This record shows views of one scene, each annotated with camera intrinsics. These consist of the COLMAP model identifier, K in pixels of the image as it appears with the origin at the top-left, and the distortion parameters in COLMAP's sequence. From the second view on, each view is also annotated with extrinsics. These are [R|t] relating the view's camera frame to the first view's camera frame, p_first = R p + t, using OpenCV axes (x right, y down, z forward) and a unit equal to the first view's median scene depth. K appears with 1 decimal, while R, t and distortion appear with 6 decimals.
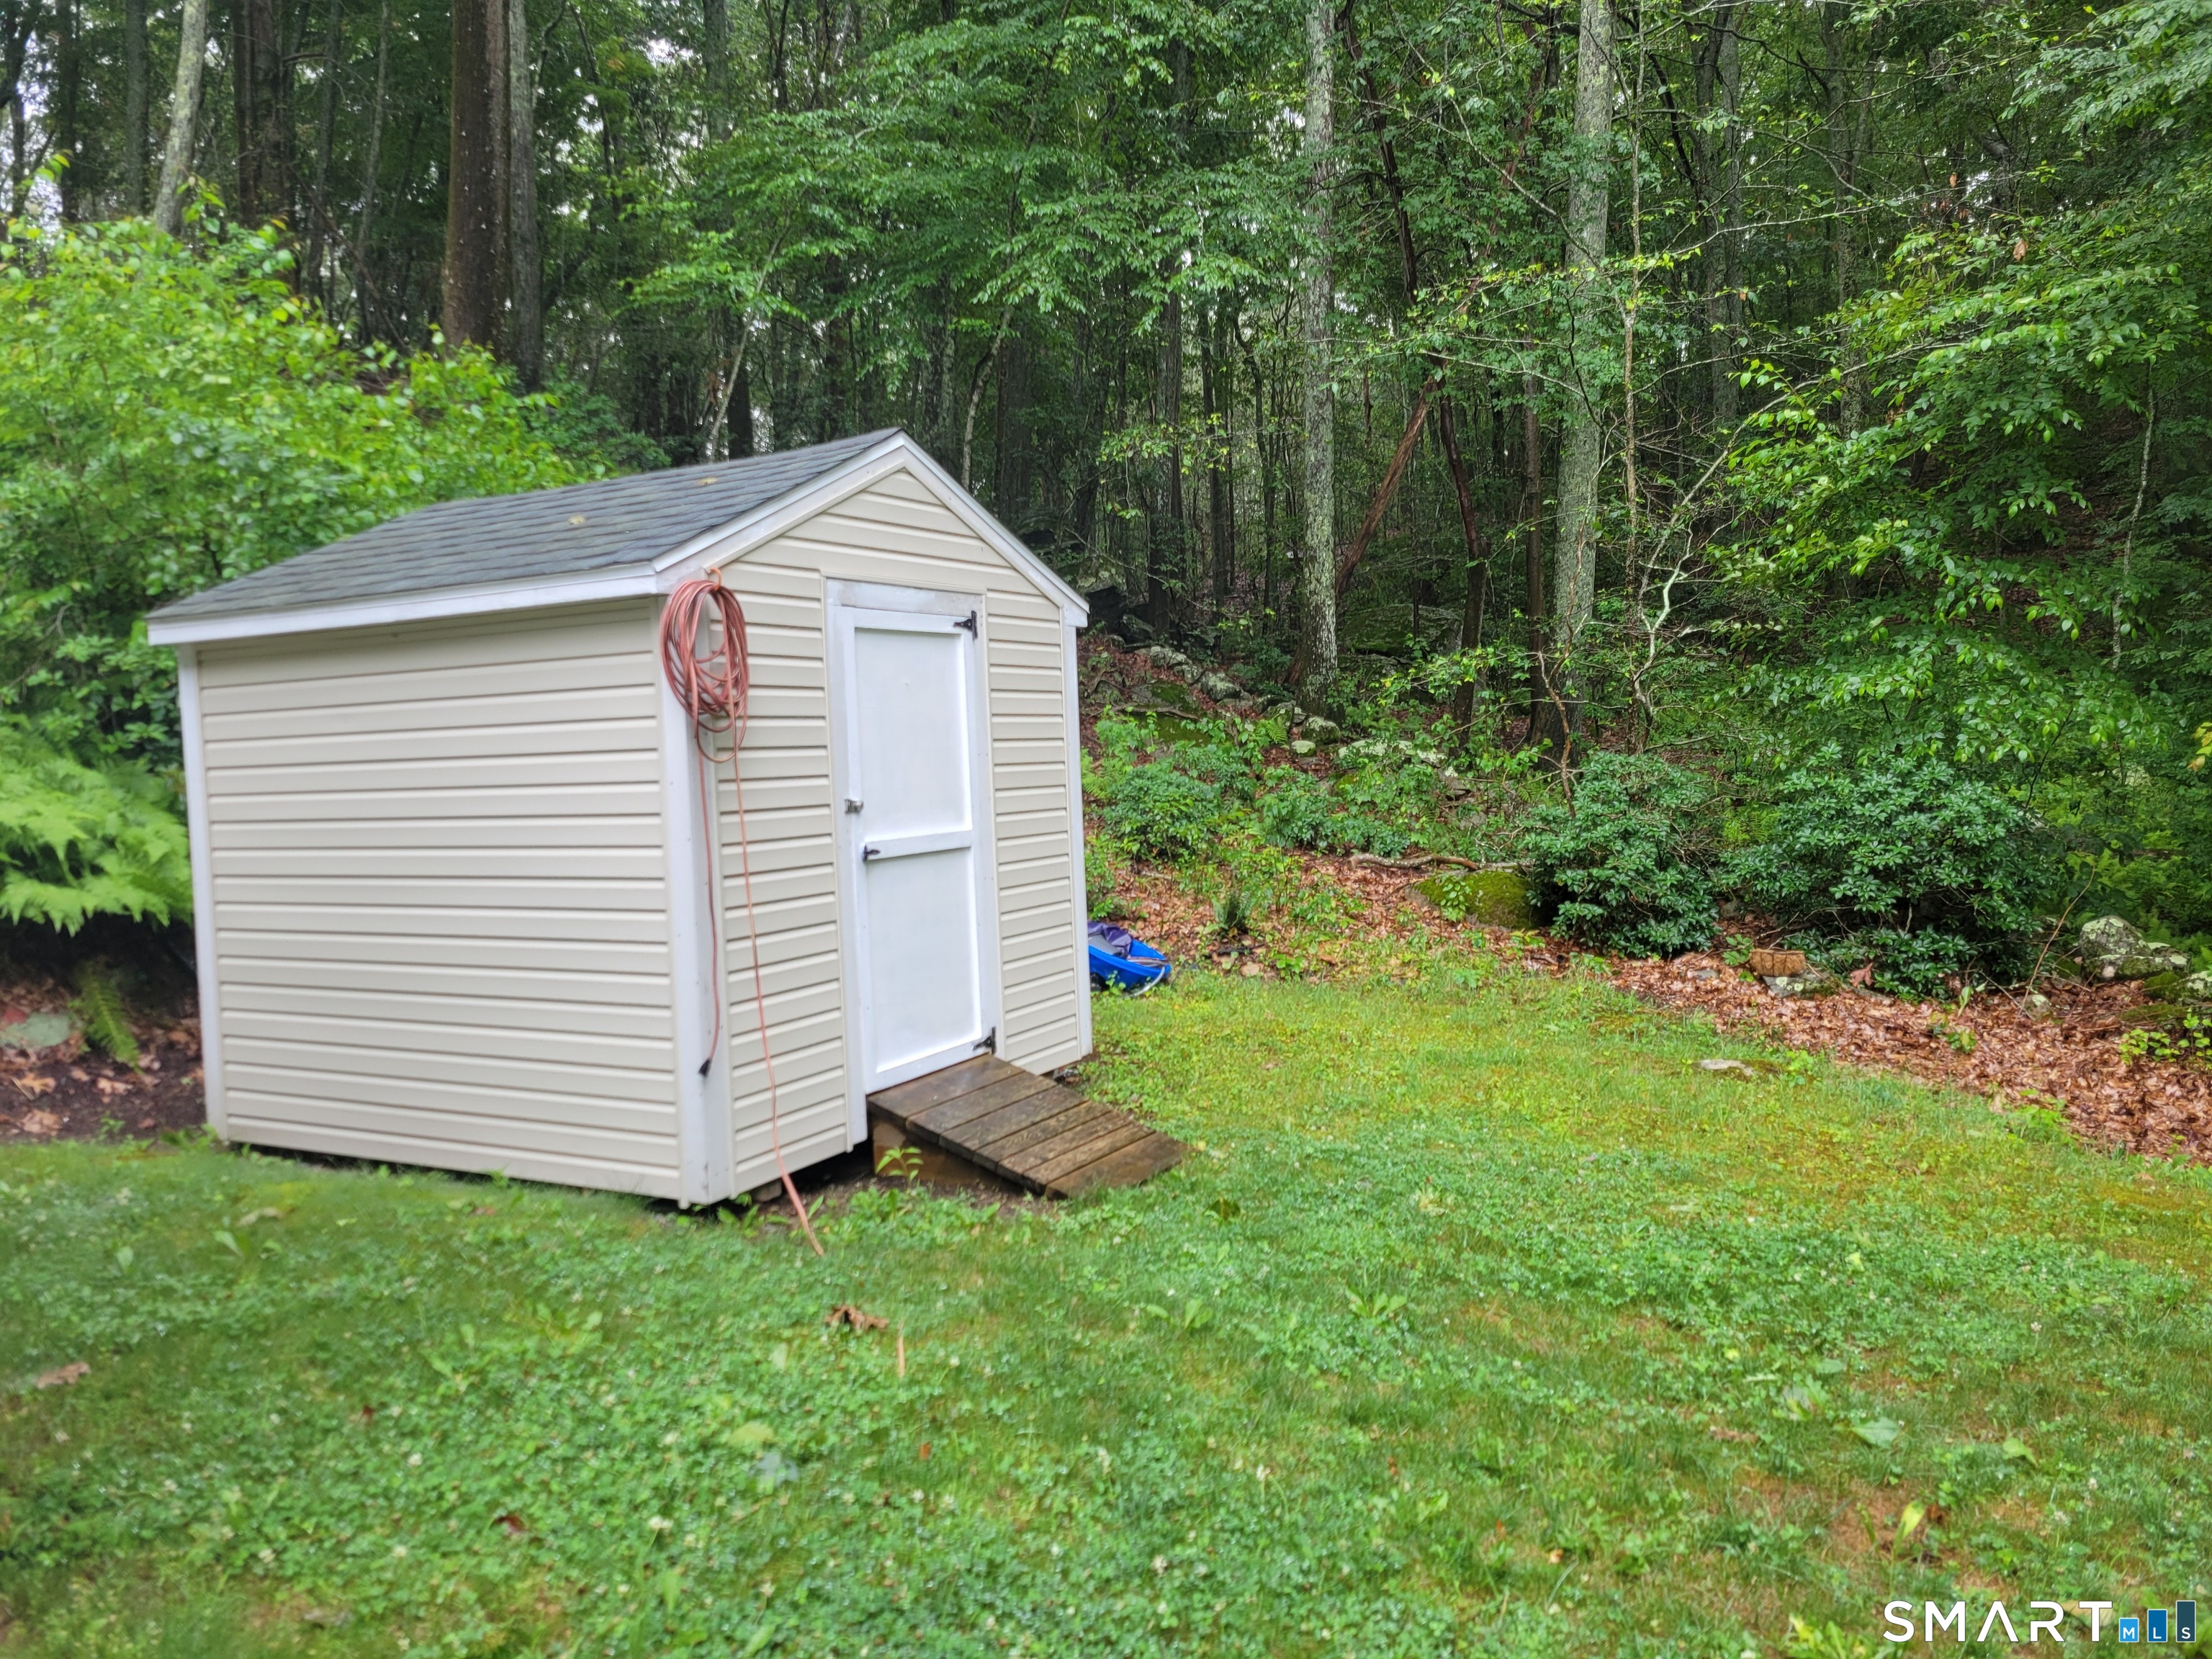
lens RADIAL K [[1663.9, 0, 1105.3], [0, 1663.9, 828.6], [0, 0, 1]] dist [-0.001290, -0.000330]
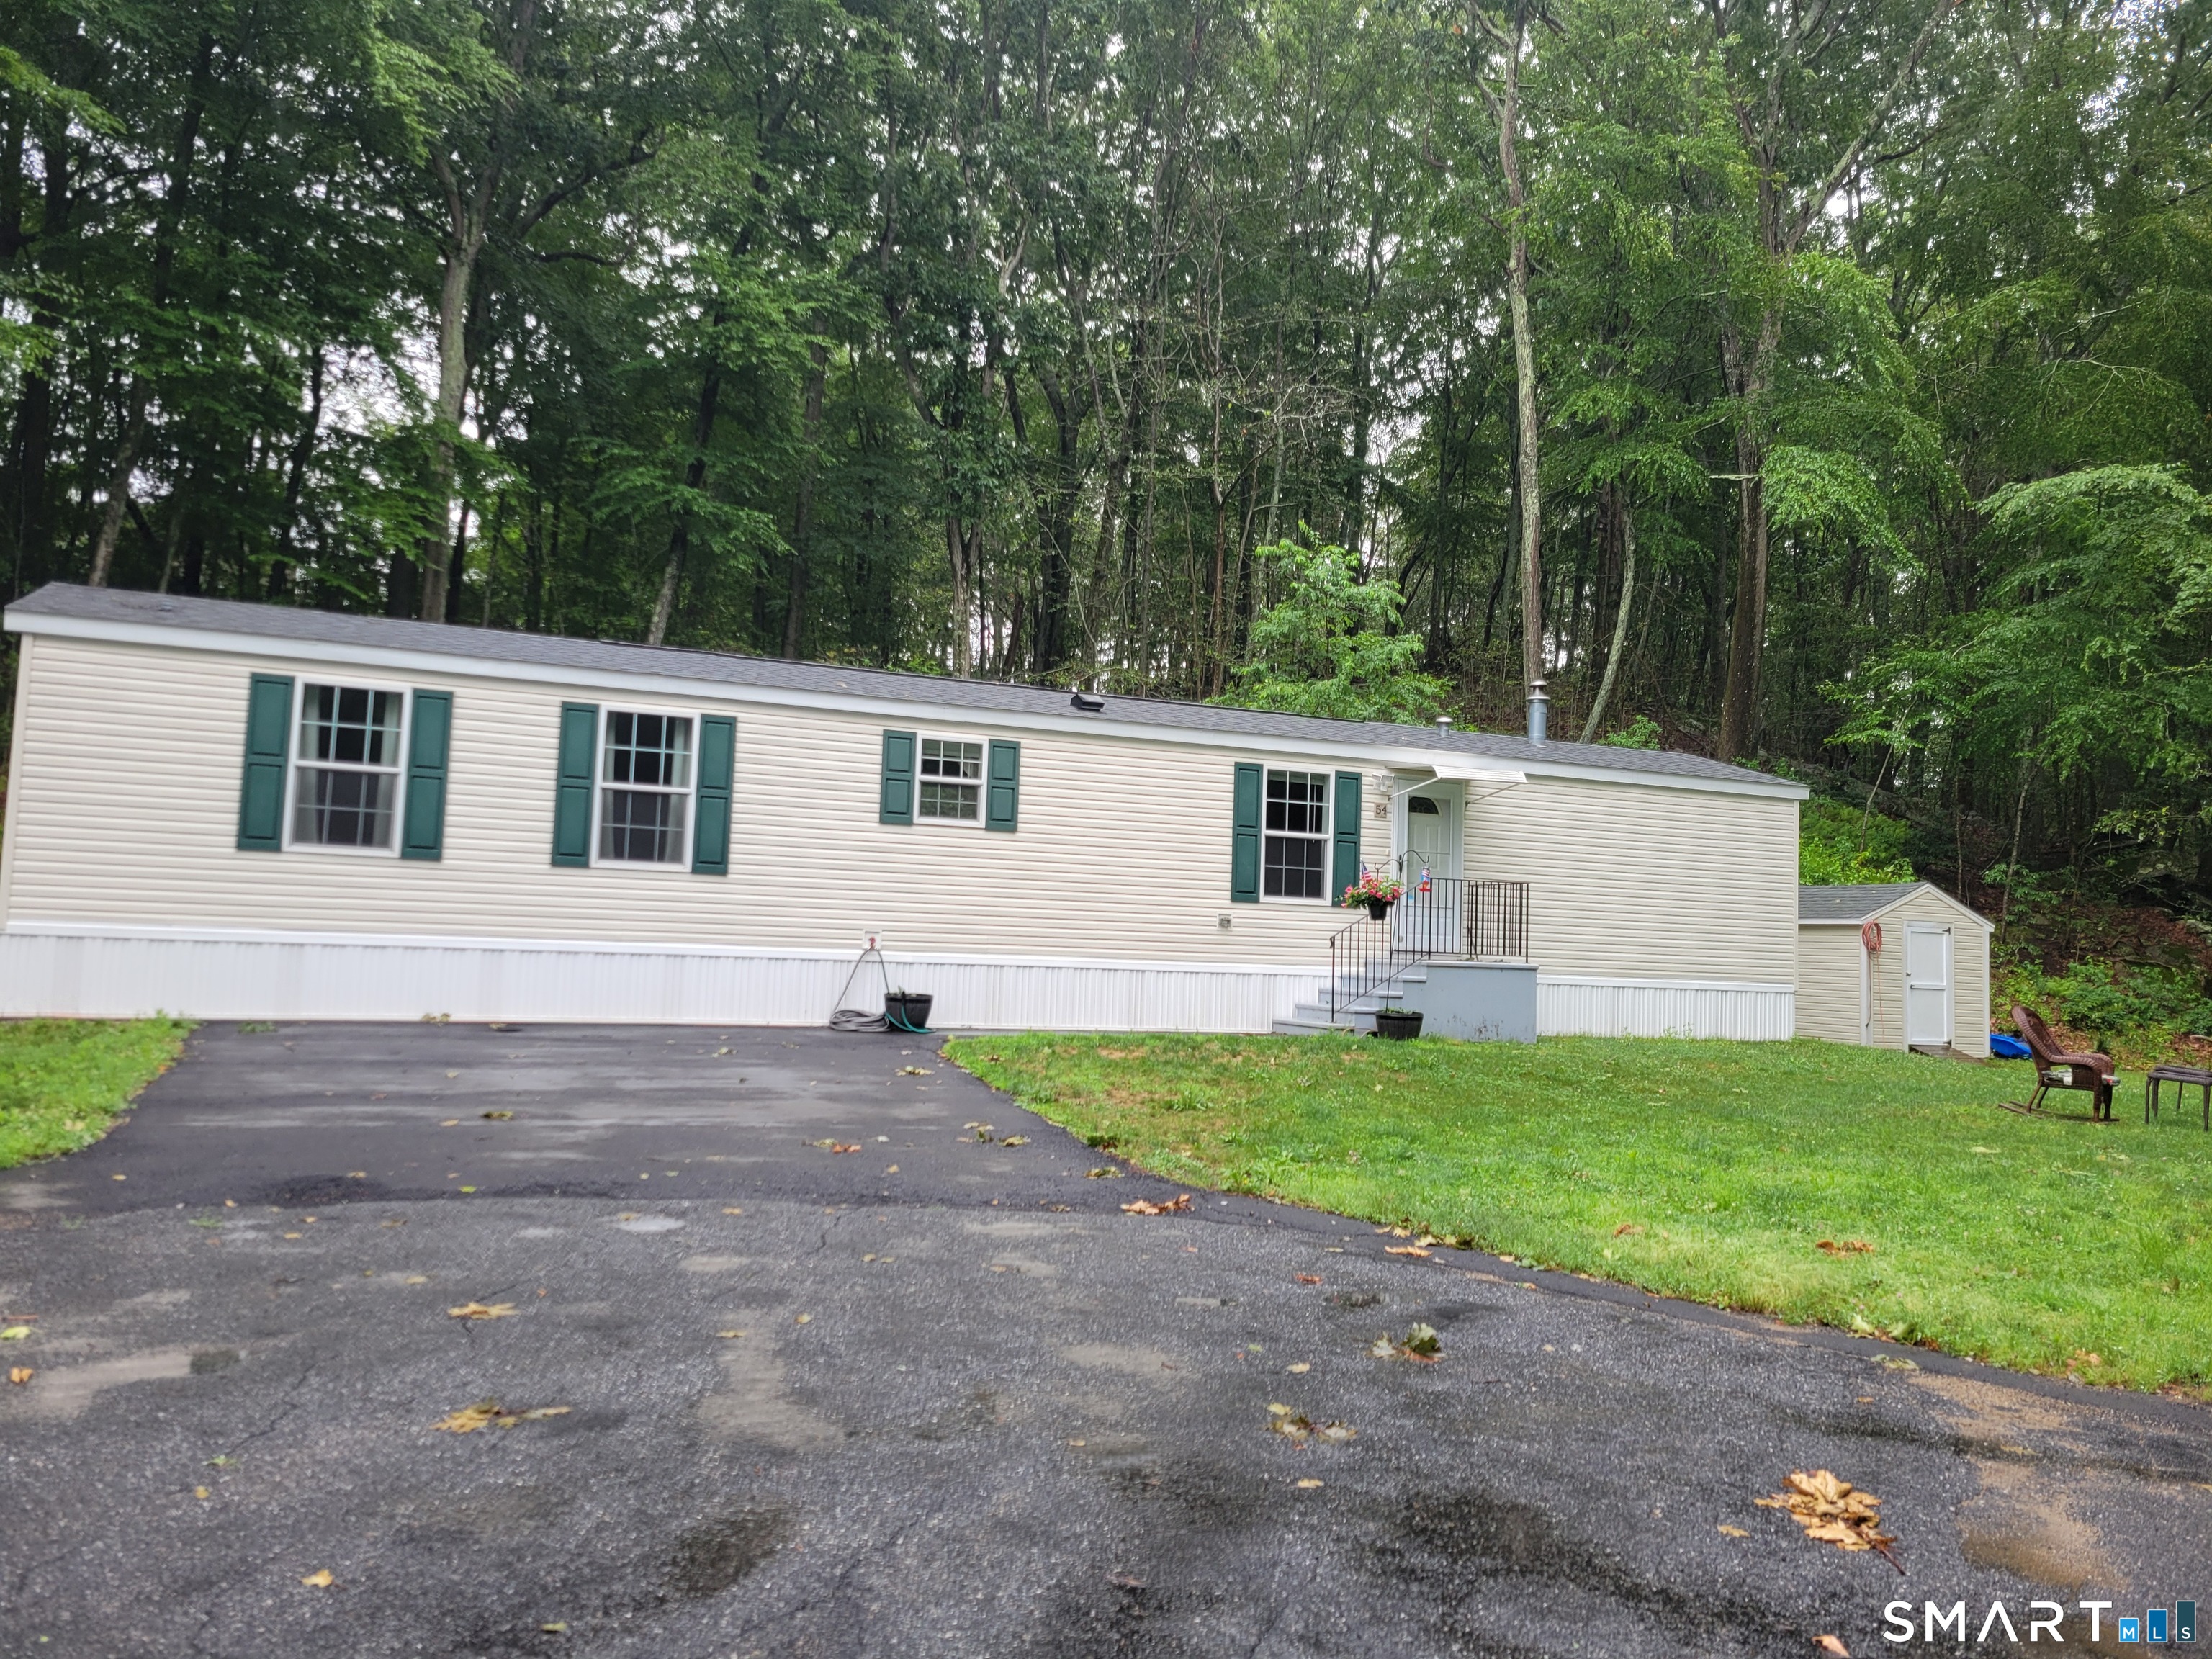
lens RADIAL K [[1663.9, 0, 1107.1], [0, 1663.9, 827.8], [0, 0, 1]] dist [-0.001290, -0.000330]
pose [[0.771934, 0.020083, -0.635385, 1.059371], [-0.100817, 0.990719, -0.091170, 0.234523], [0.627657, 0.134435, 0.766794, -3.961974]]
